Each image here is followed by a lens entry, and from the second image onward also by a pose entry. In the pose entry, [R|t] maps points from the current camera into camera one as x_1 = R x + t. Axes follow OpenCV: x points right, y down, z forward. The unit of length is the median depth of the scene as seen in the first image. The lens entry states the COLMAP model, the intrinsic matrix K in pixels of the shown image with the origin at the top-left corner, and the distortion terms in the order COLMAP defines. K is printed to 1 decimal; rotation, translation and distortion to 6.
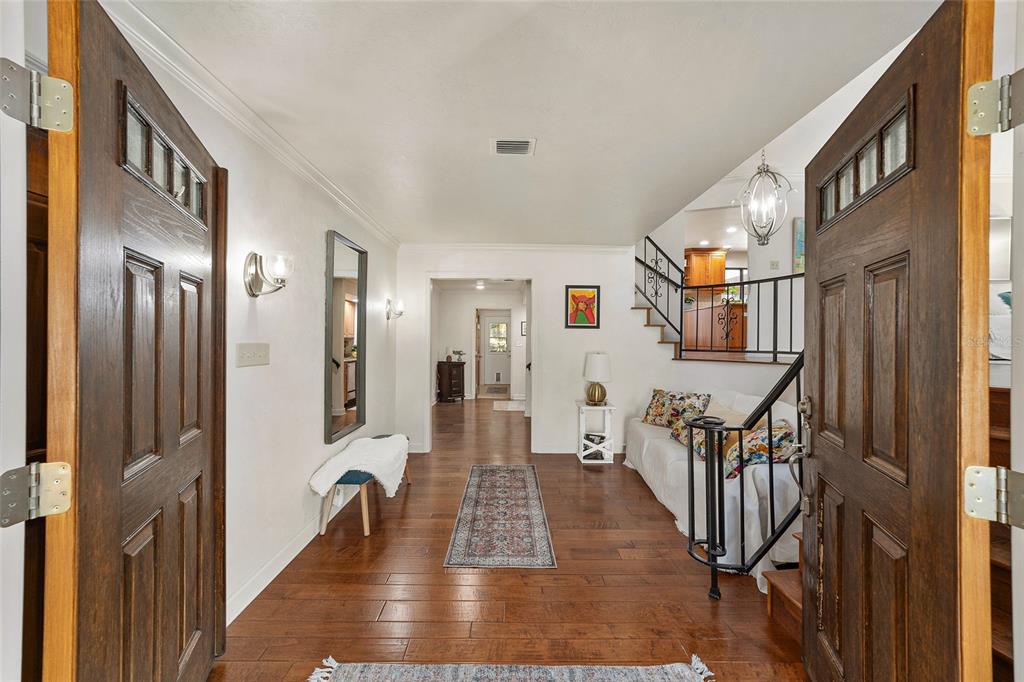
lens RADIAL K [[394.4, 0, 511.9], [0, 394.4, 347.7], [0, 0, 1]] dist [-0.011421, 0.005107]
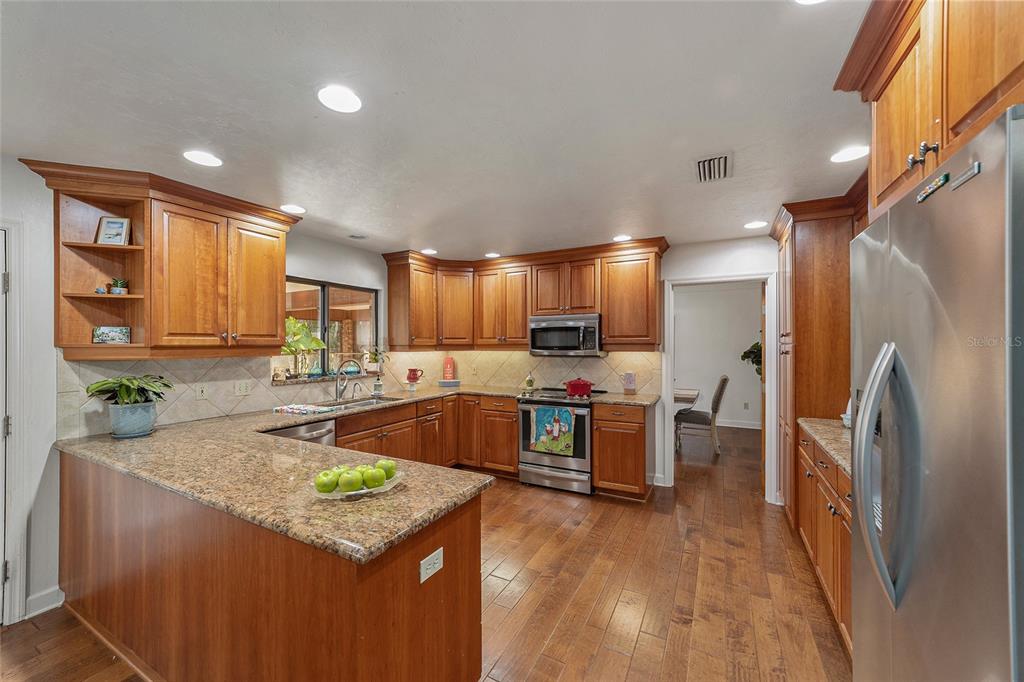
lens RADIAL K [[394.4, 0, 507.2], [0, 394.4, 343.2], [0, 0, 1]] dist [-0.011421, 0.005107]
pose [[0.494246, -0.005646, 0.869304, 0.357066], [0.001572, 0.999983, 0.005601, -0.150768], [-0.869321, -0.001401, 0.494246, 0.691048]]
